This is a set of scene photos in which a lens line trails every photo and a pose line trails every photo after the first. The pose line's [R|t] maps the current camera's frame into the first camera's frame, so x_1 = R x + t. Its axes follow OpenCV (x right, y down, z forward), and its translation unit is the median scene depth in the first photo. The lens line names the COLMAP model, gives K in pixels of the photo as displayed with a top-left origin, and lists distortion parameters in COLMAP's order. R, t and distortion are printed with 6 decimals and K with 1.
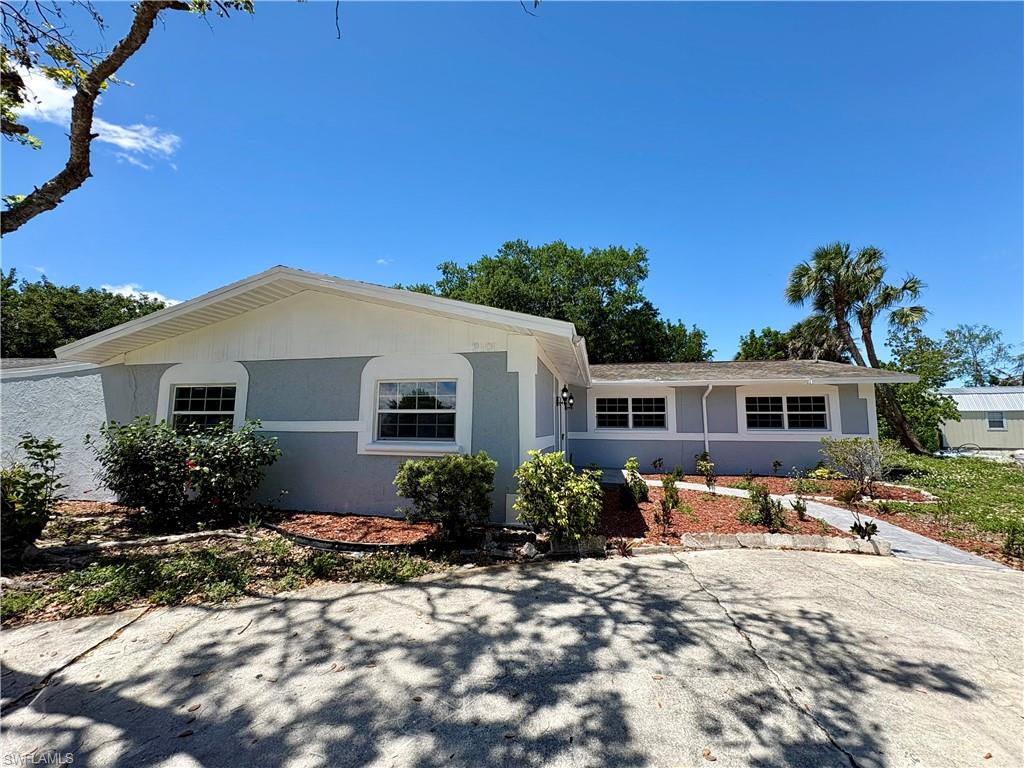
lens RADIAL K [[407.6, 0, 512.0], [0, 407.6, 384.0], [0, 0, 1]] dist [-0.029284, 0.000064]
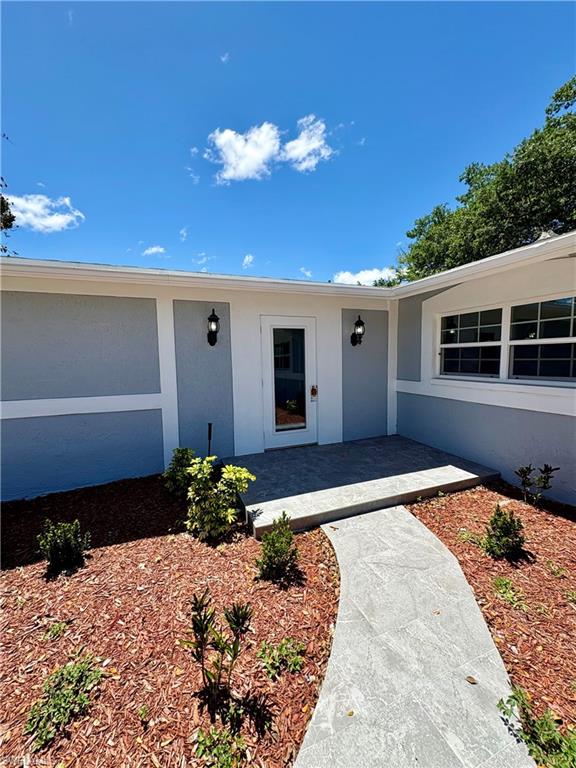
lens RADIAL K [[312.0, 0, 288.0], [0, 312.0, 384.0], [0, 0, 1]] dist [0.000566, -0.000018]
pose [[0.556690, 0.051154, -0.829144, 0.464169], [0.102170, 0.986308, 0.129448, 0.050774], [0.824413, -0.156776, 0.543842, 0.665369]]
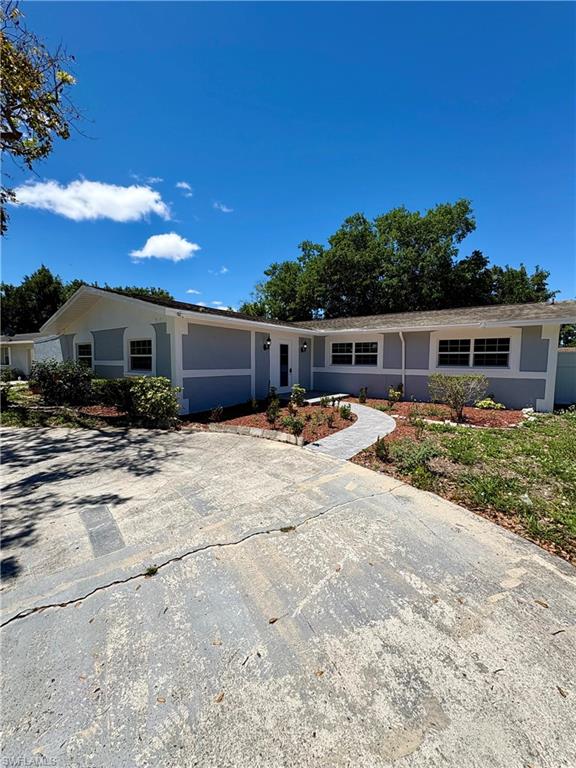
lens RADIAL K [[312.0, 0, 288.0], [0, 312.0, 384.0], [0, 0, 1]] dist [0.000566, -0.000018]
pose [[0.911985, 0.030388, -0.409098, 0.553524], [0.038107, 0.986665, 0.158240, -0.003288], [0.408451, -0.159902, 0.898665, -0.050145]]
